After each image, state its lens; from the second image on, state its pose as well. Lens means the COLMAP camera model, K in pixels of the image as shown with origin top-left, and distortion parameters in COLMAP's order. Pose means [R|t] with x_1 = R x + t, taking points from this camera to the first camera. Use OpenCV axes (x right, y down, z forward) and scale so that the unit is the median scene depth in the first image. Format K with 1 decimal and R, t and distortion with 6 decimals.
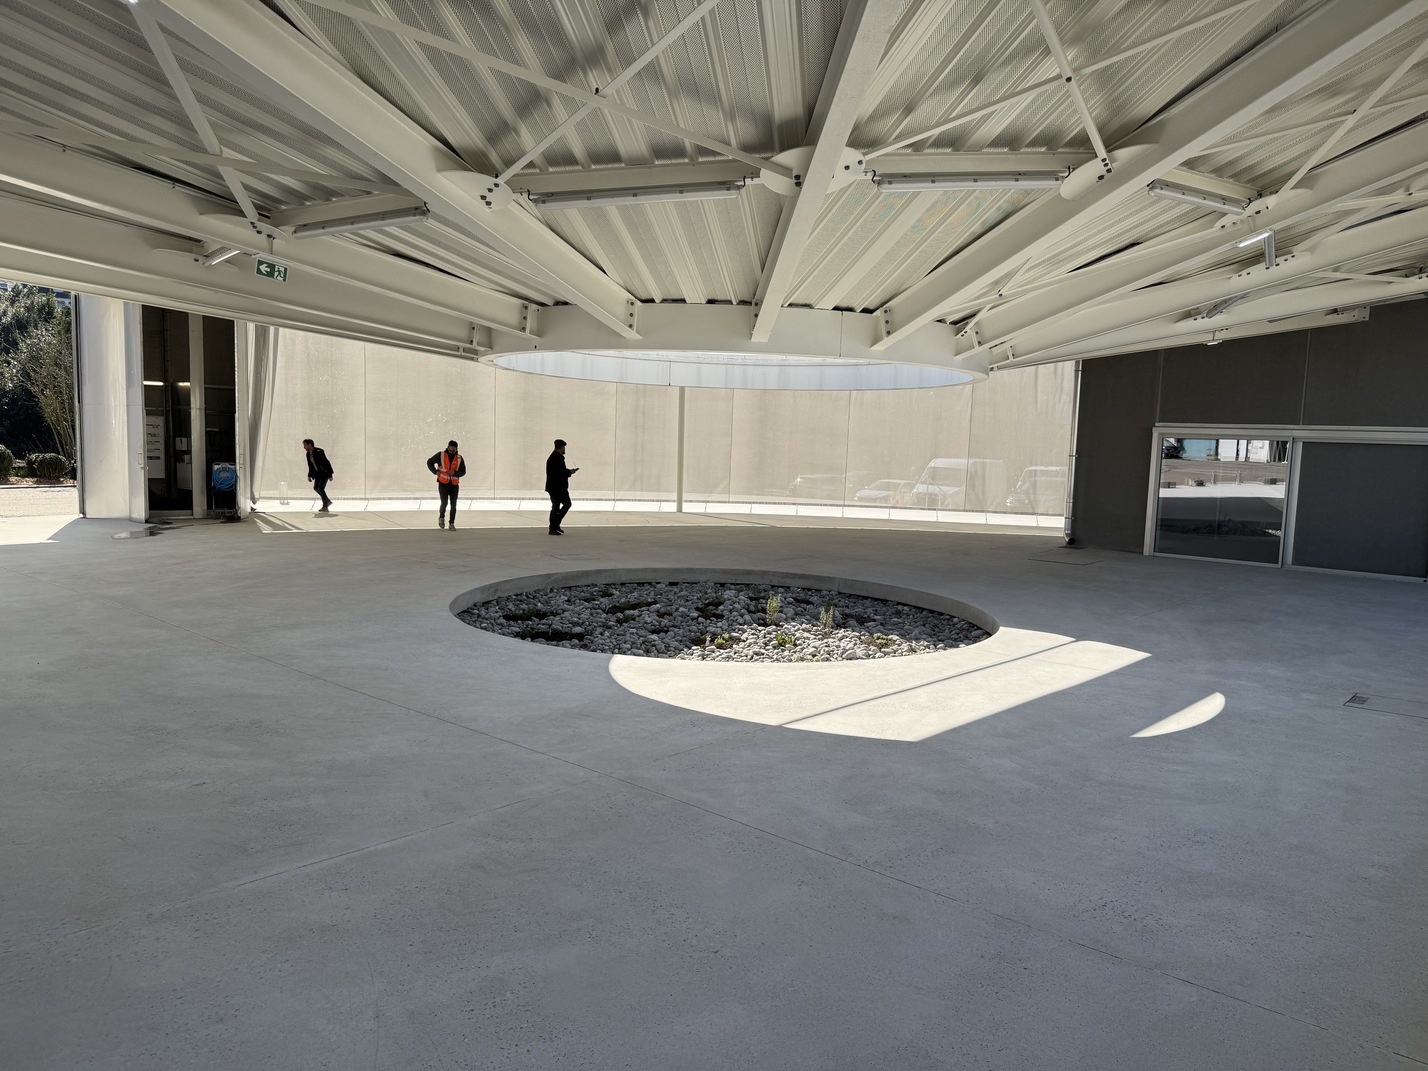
lens RADIAL K [[988.6, 0, 740.8], [0, 988.6, 529.9], [0, 0, 1]] dist [0.128337, -0.183266]
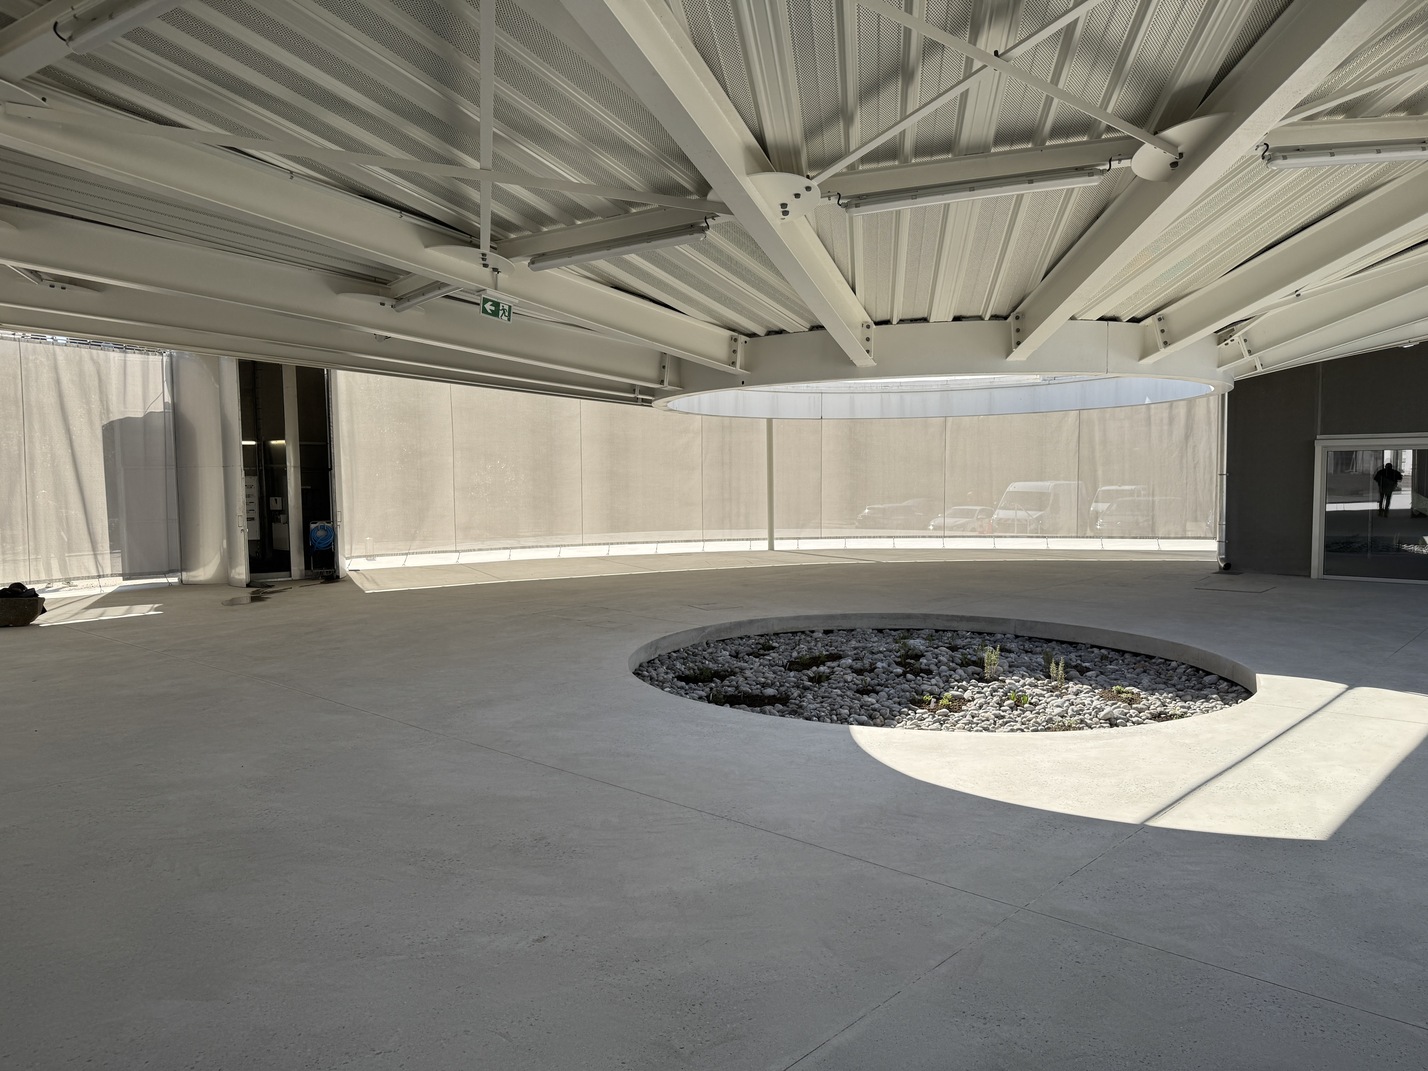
lens RADIAL K [[988.6, 0, 740.8], [0, 988.6, 529.9], [0, 0, 1]] dist [0.128337, -0.183266]
pose [[0.998663, -0.042563, -0.029346, -0.153858], [0.041577, 0.998575, -0.033443, -0.016905], [0.030727, 0.032178, 0.999010, 0.090412]]
